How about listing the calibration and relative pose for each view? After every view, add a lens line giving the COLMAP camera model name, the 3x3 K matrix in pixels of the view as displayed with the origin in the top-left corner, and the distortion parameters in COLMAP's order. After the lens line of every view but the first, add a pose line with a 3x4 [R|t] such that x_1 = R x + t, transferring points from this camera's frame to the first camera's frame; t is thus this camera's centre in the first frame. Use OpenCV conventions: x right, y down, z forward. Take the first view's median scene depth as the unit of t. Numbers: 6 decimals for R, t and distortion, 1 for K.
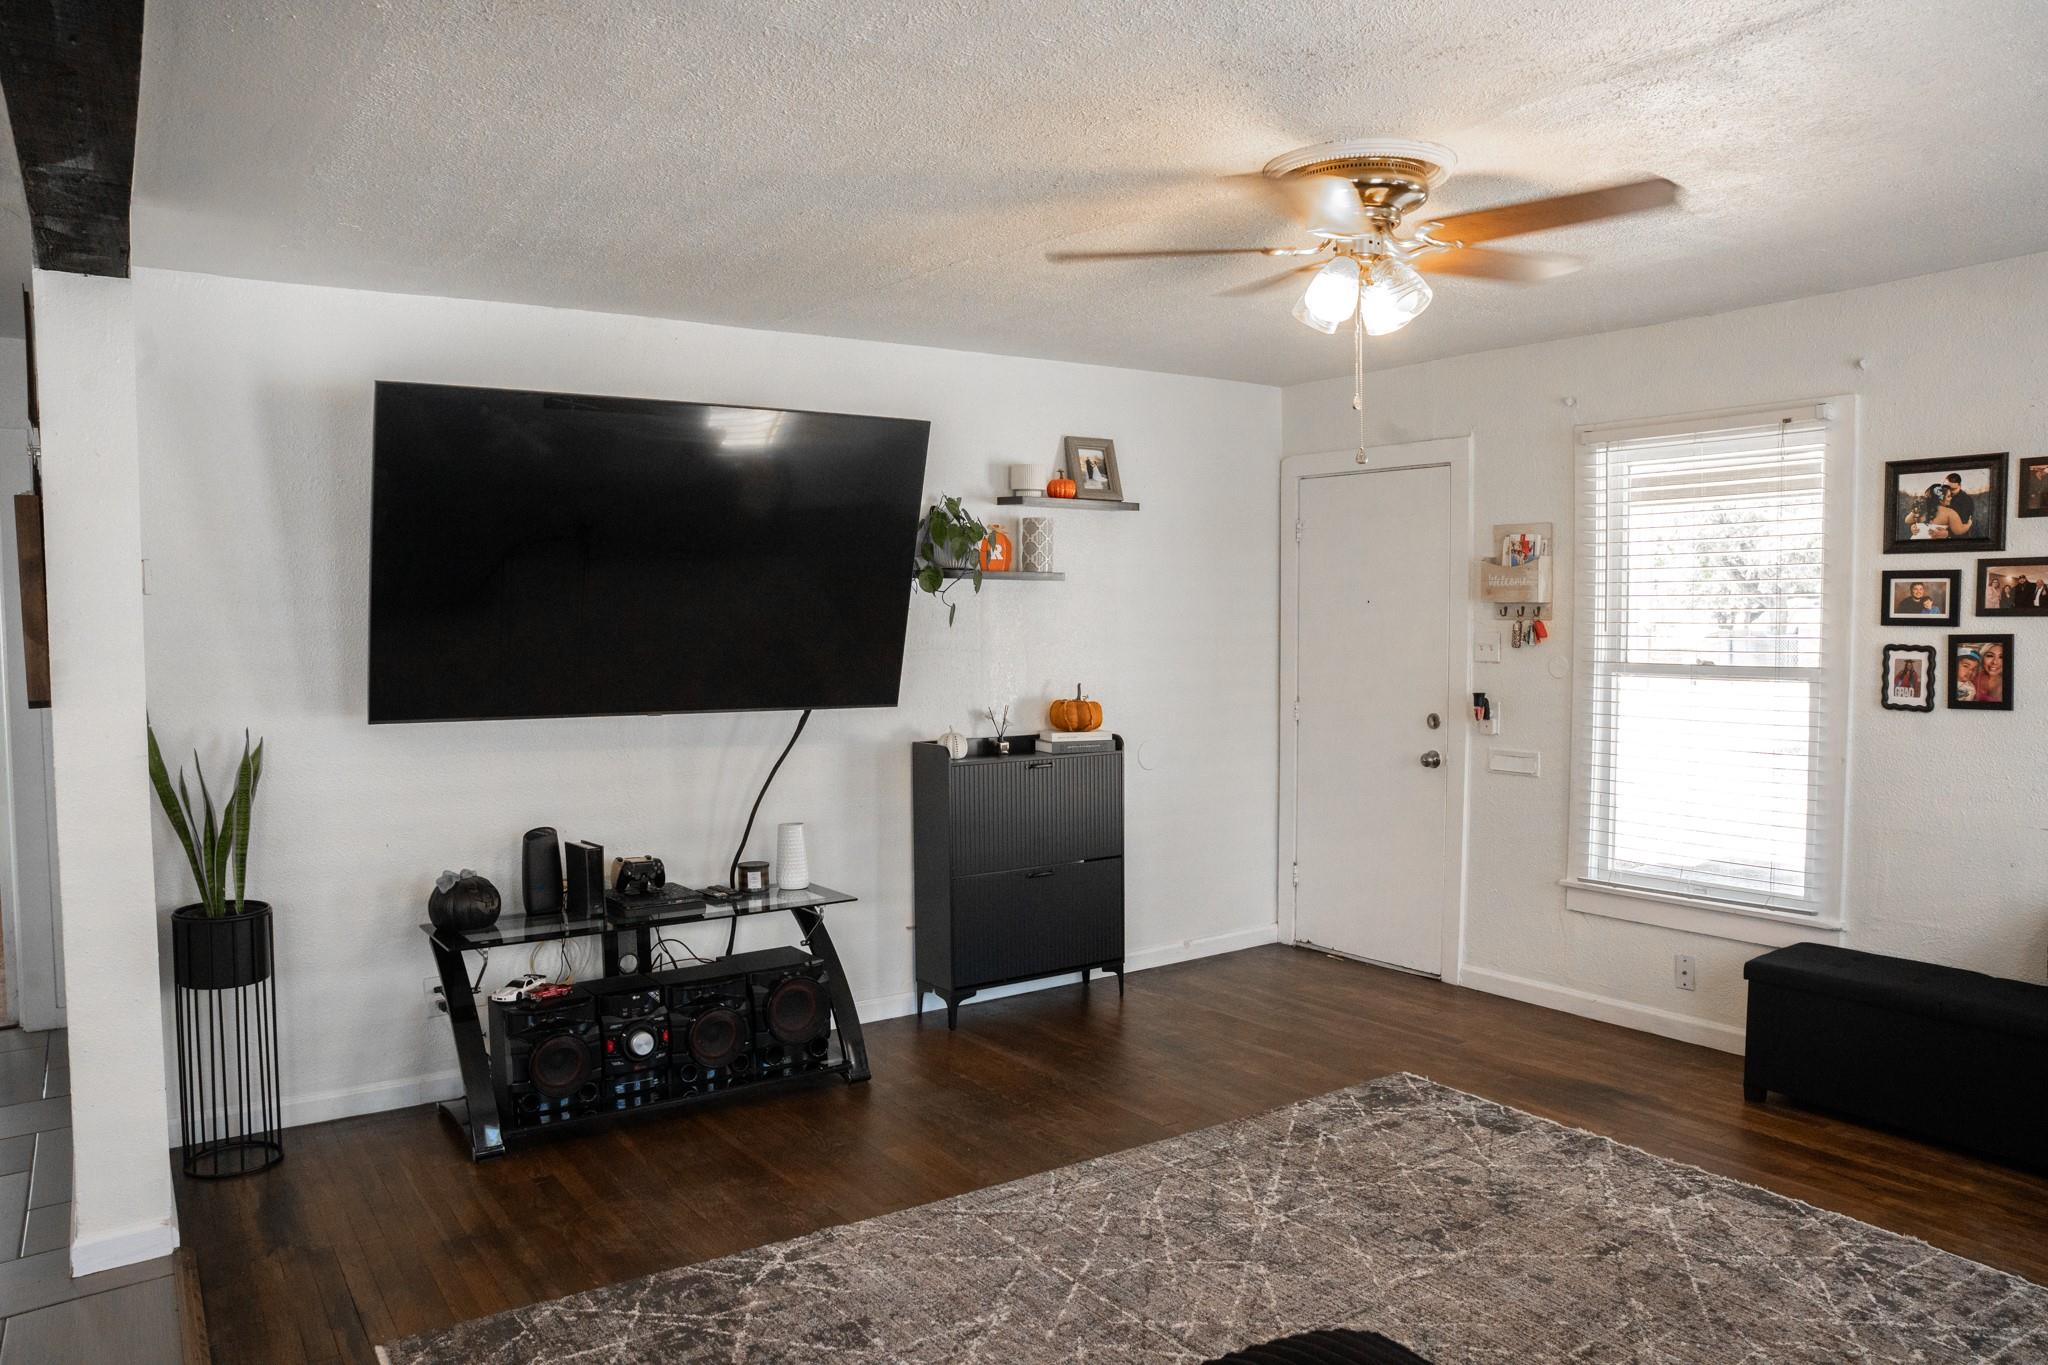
lens RADIAL K [[1412.0, 0, 1024.0], [0, 1412.0, 682.5], [0, 0, 1]] dist [-0.168657, 0.132449]
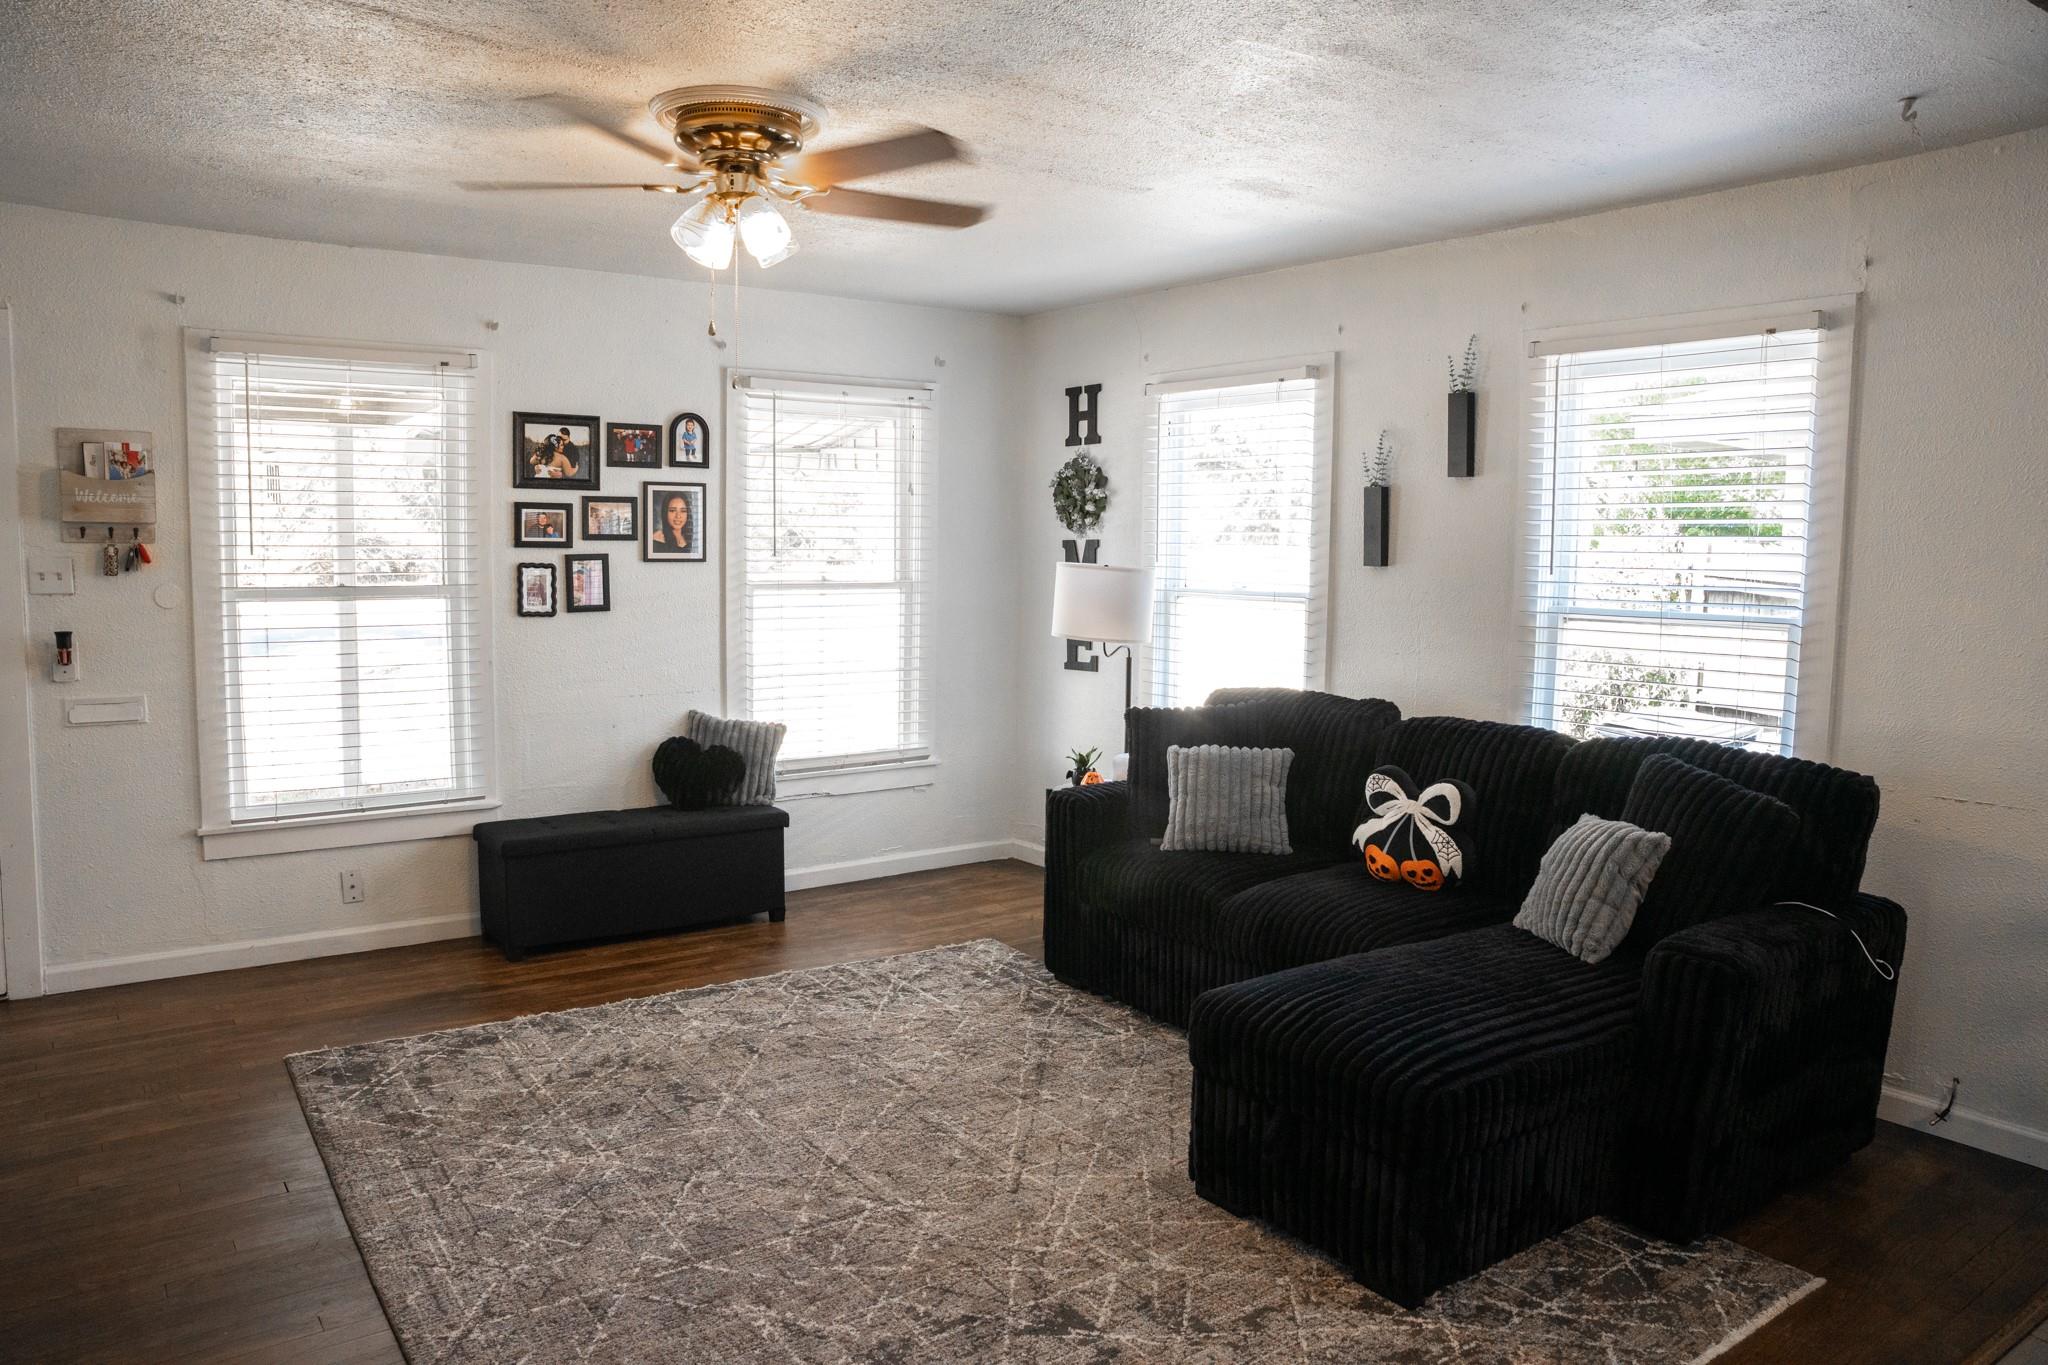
lens RADIAL K [[1412.0, 0, 1024.0], [0, 1412.0, 682.5], [0, 0, 1]] dist [-0.168657, 0.132449]
pose [[-0.029672, -0.087558, 0.995717, -0.637683], [0.038382, 0.995322, 0.088667, -0.014613], [-0.998823, 0.040849, -0.026172, 0.601092]]
